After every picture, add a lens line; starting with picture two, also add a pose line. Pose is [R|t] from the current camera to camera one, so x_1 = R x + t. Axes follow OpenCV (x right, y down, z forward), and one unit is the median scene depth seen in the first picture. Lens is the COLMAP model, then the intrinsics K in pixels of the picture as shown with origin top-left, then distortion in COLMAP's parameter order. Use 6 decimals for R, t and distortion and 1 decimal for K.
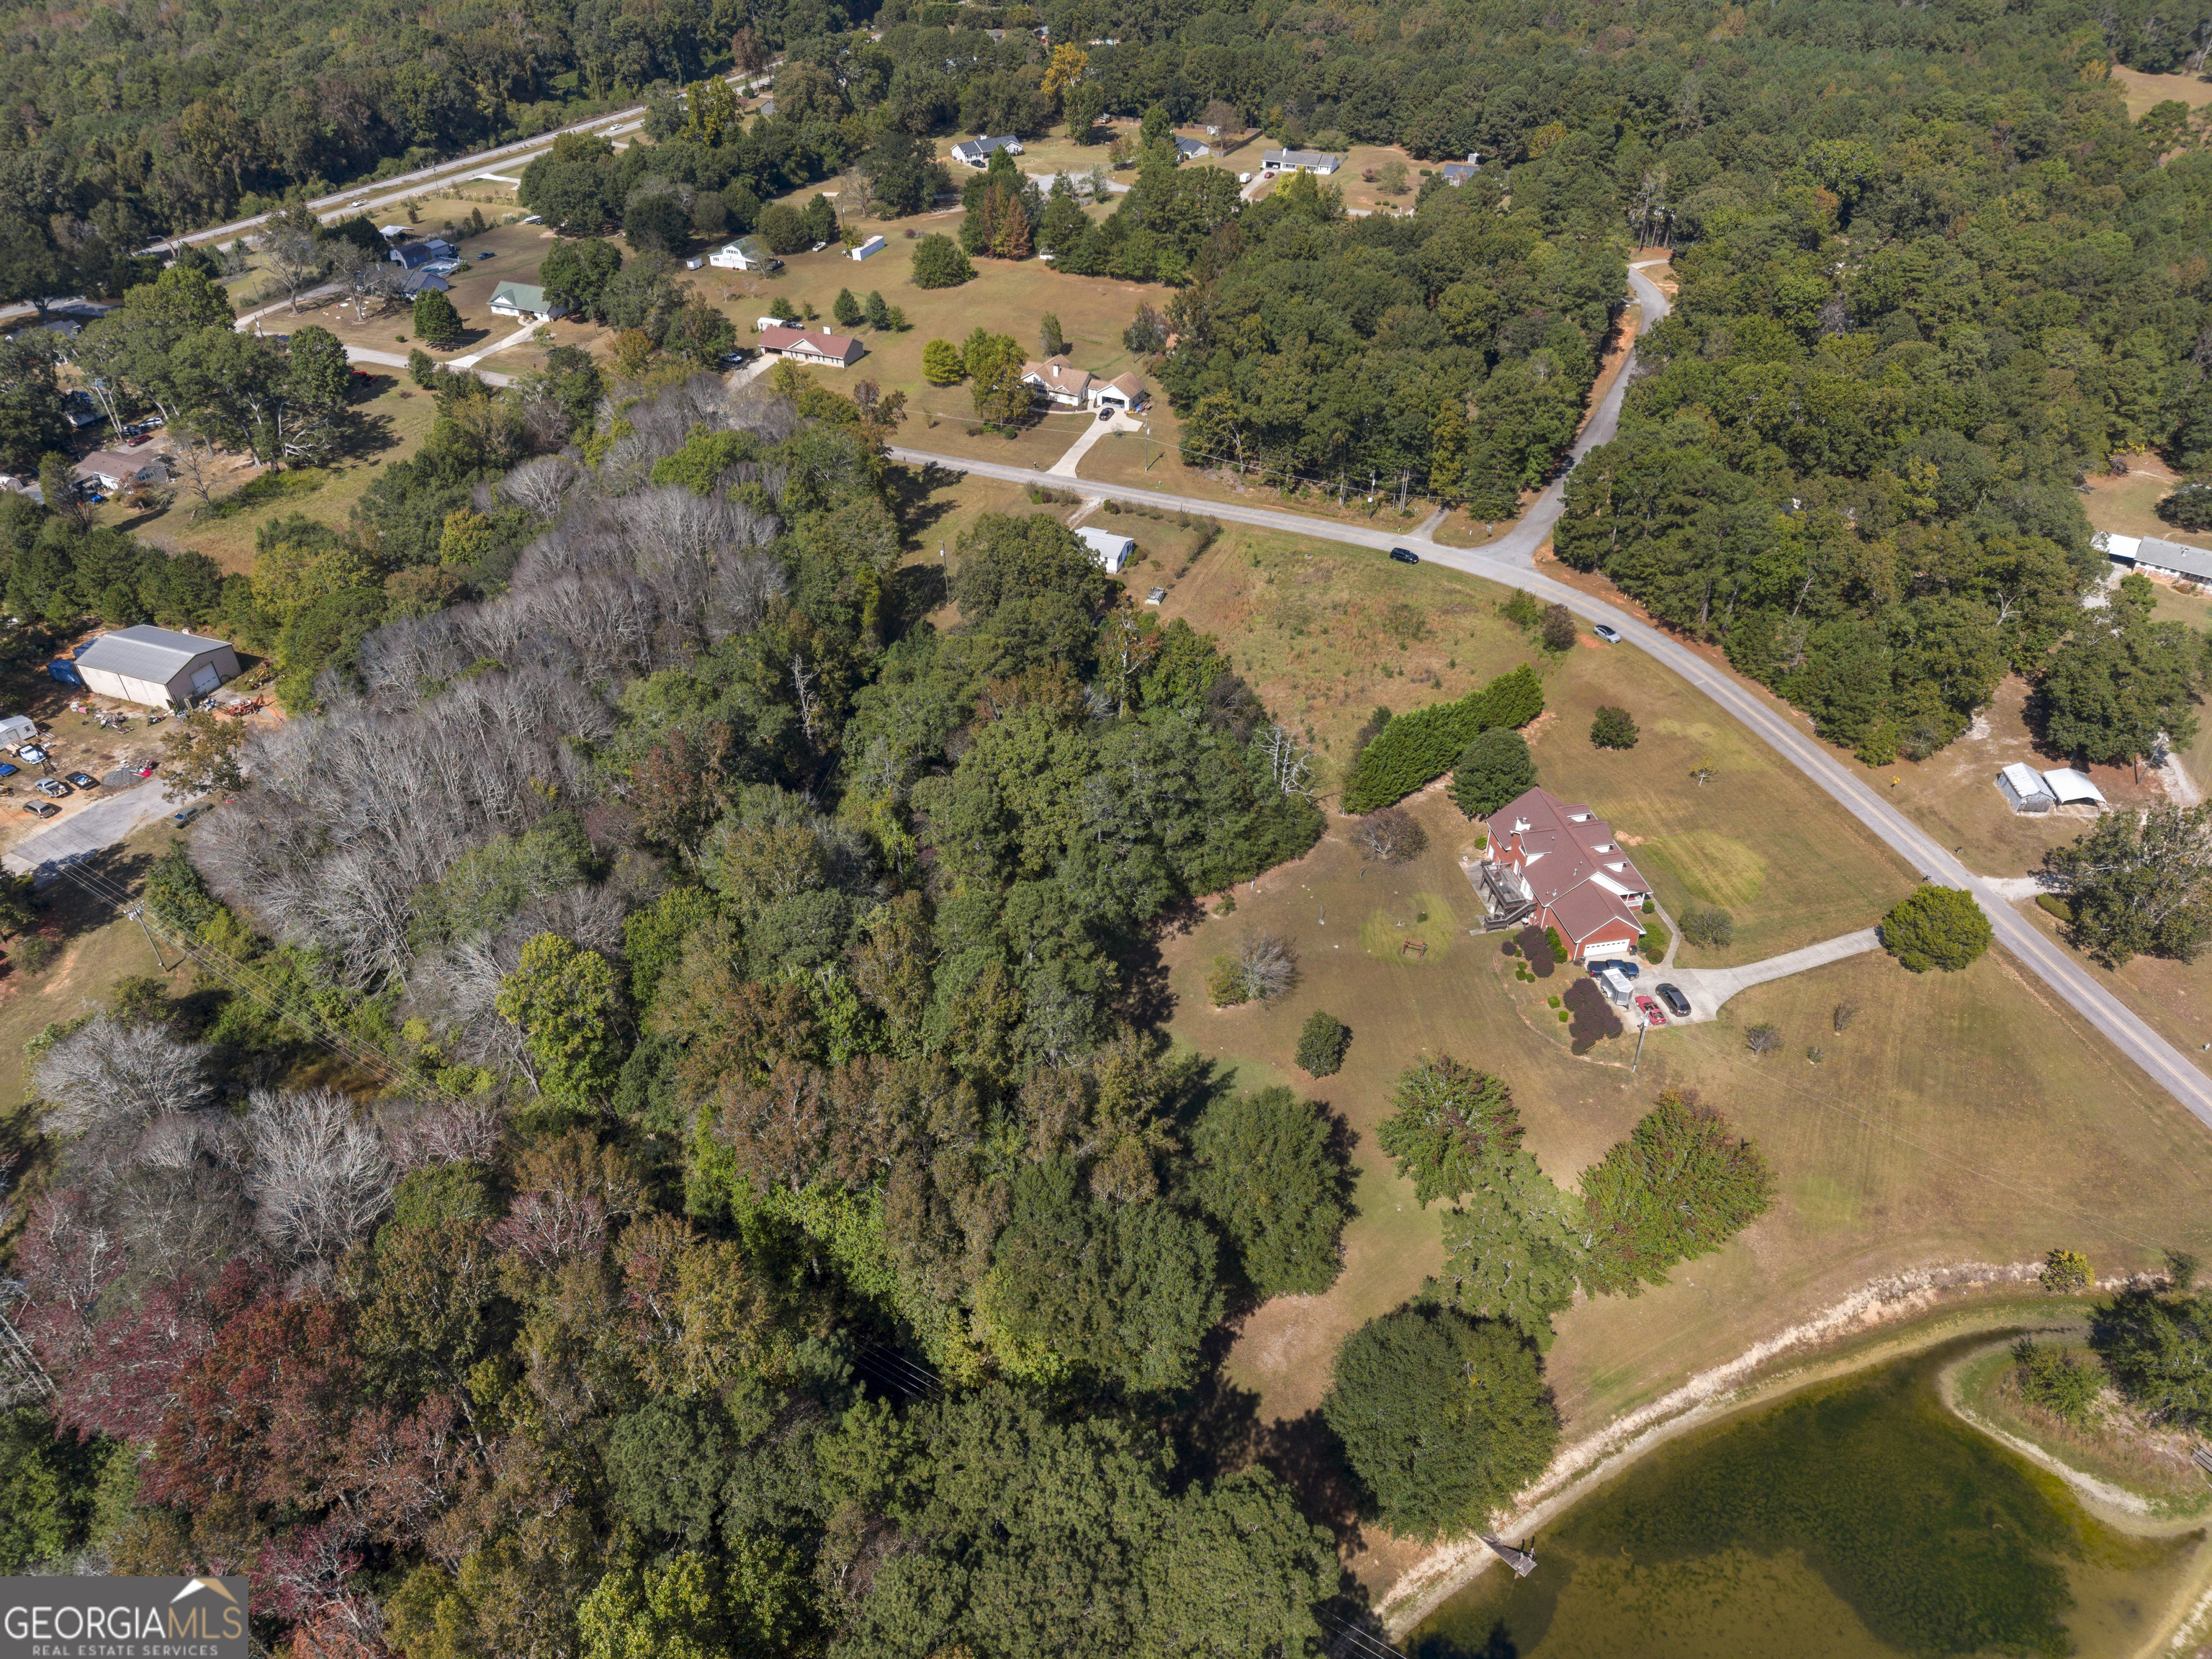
lens RADIAL K [[1403.2, 0, 1097.7], [0, 1403.2, 900.0], [0, 0, 1]] dist [0.006793, 0.000180]
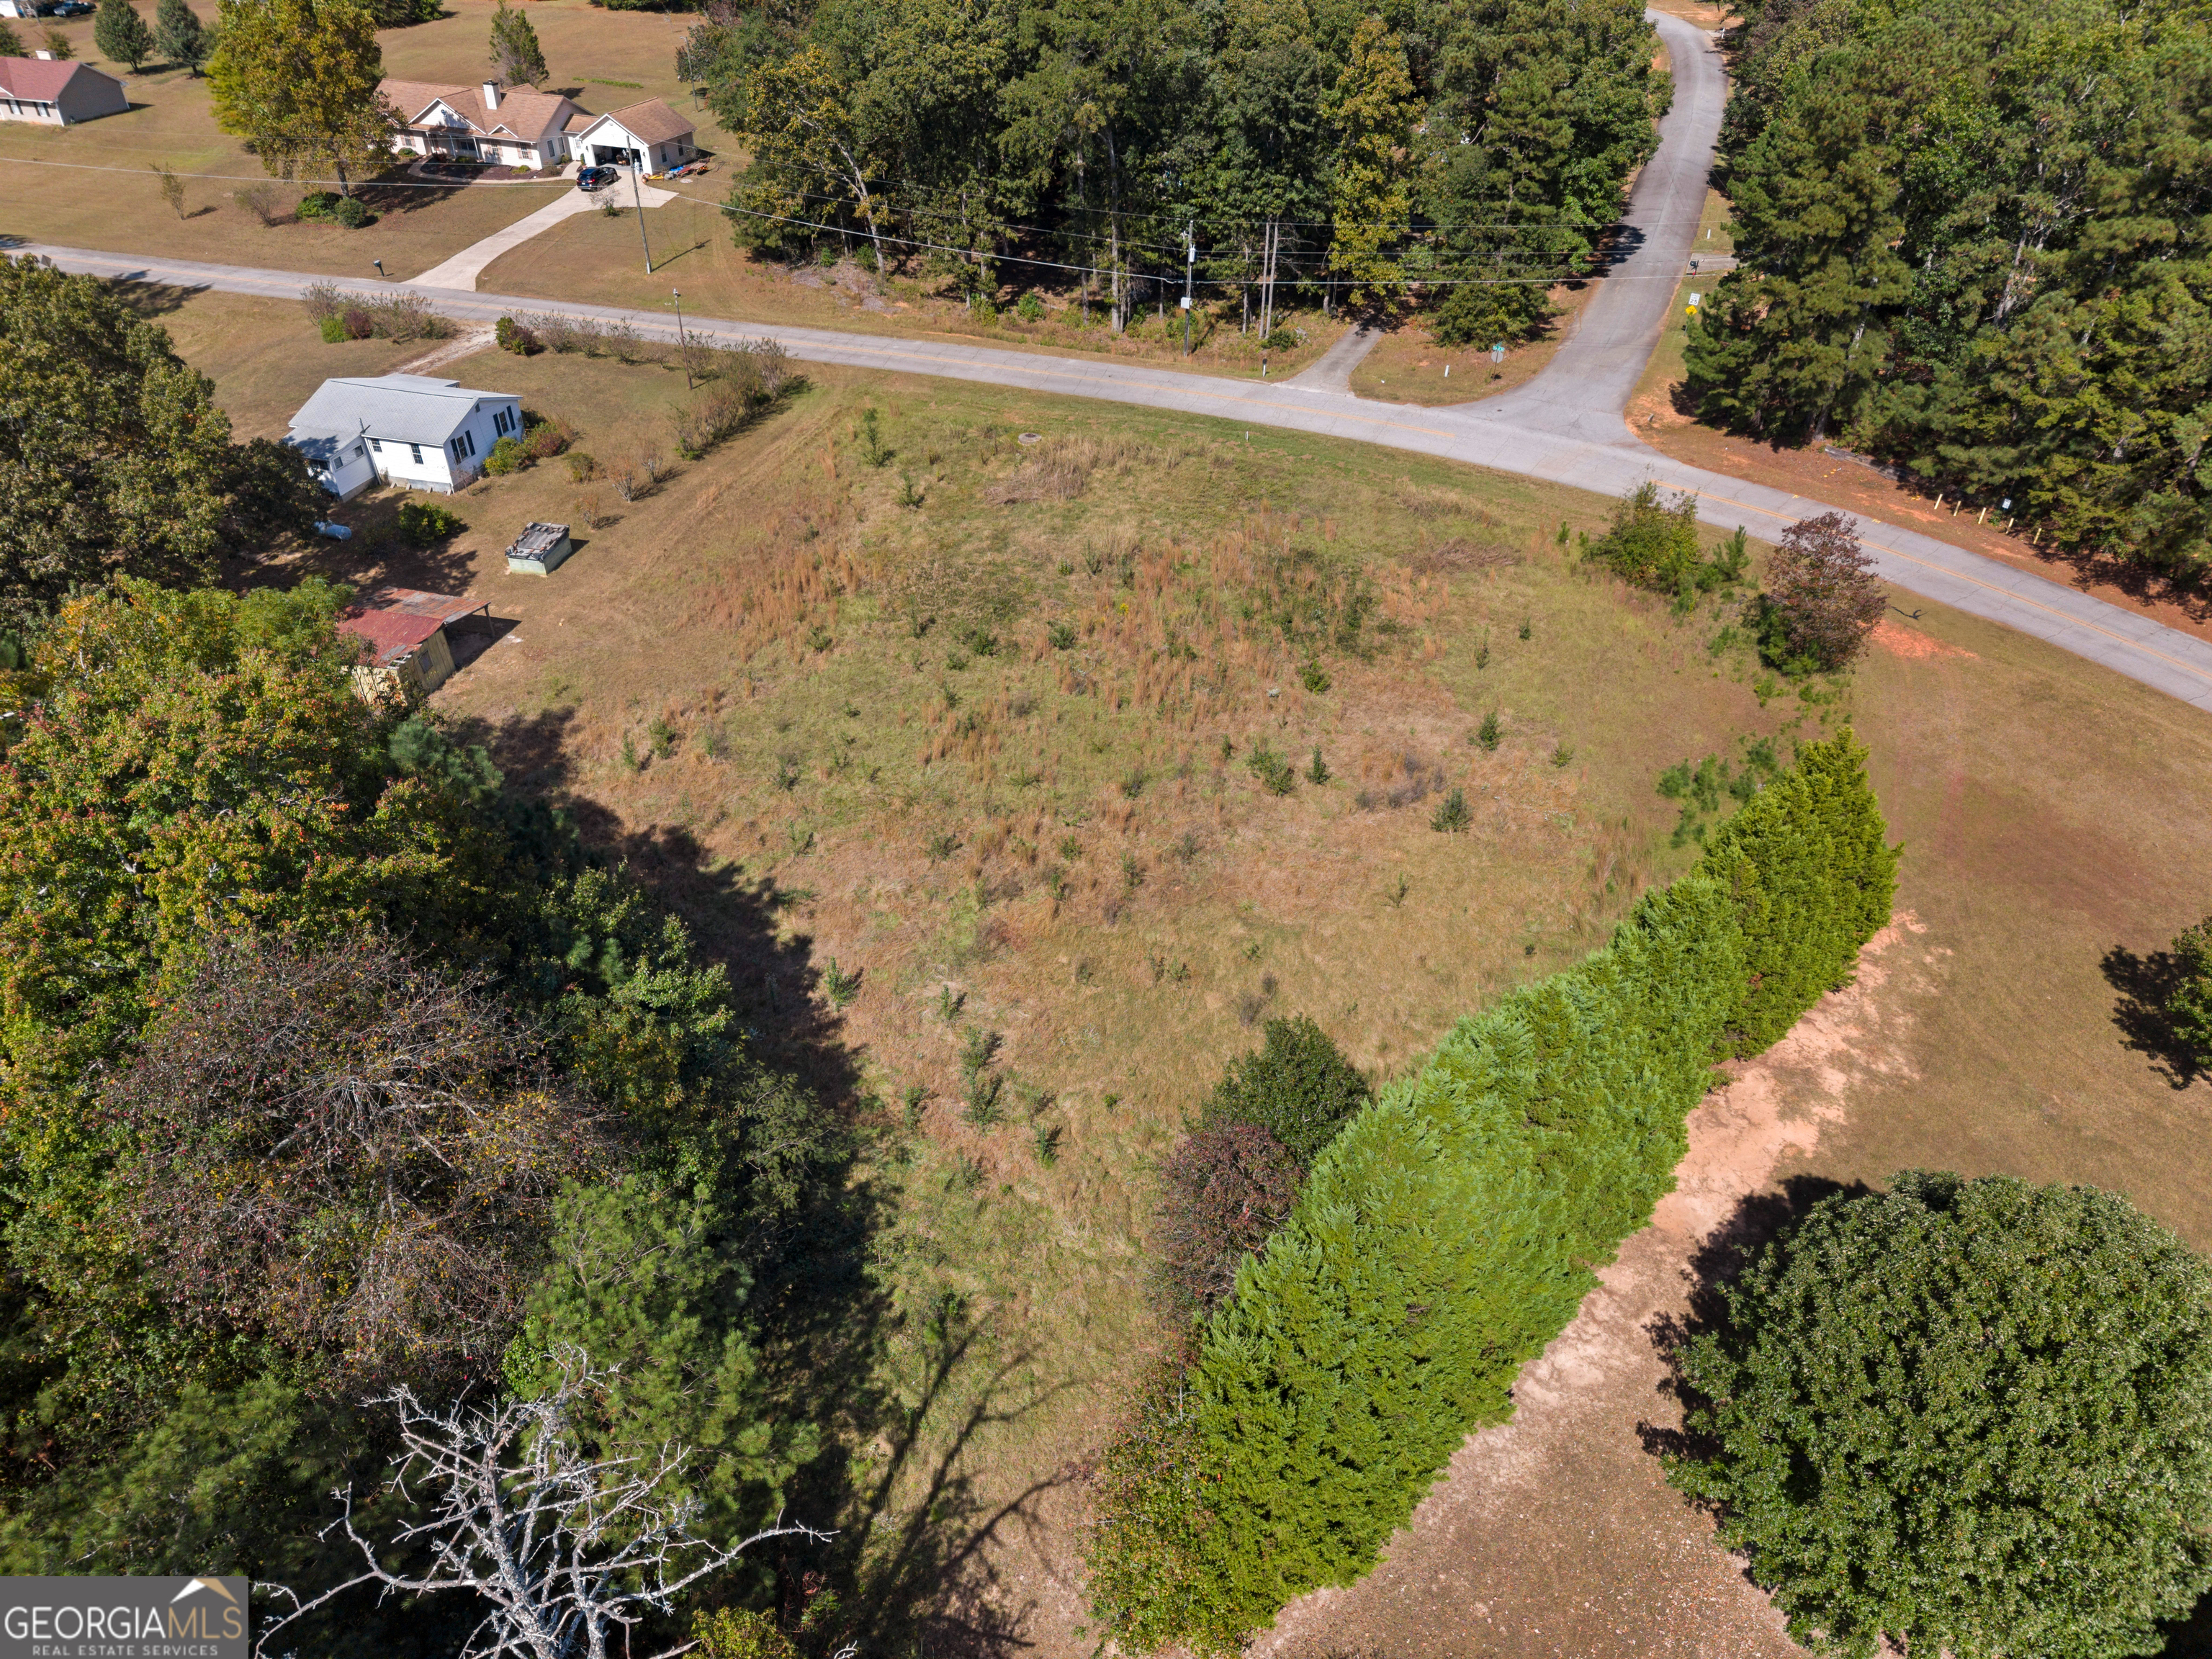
lens RADIAL K [[1538.6, 0, 1106.0], [0, 1538.6, 829.5], [0, 0, 1]] dist [0.002309, -0.040557]
pose [[0.992279, -0.055560, 0.110885, 0.116701], [0.062823, 0.996027, -0.063111, -0.113287], [-0.106938, 0.069590, 0.991827, 0.589825]]
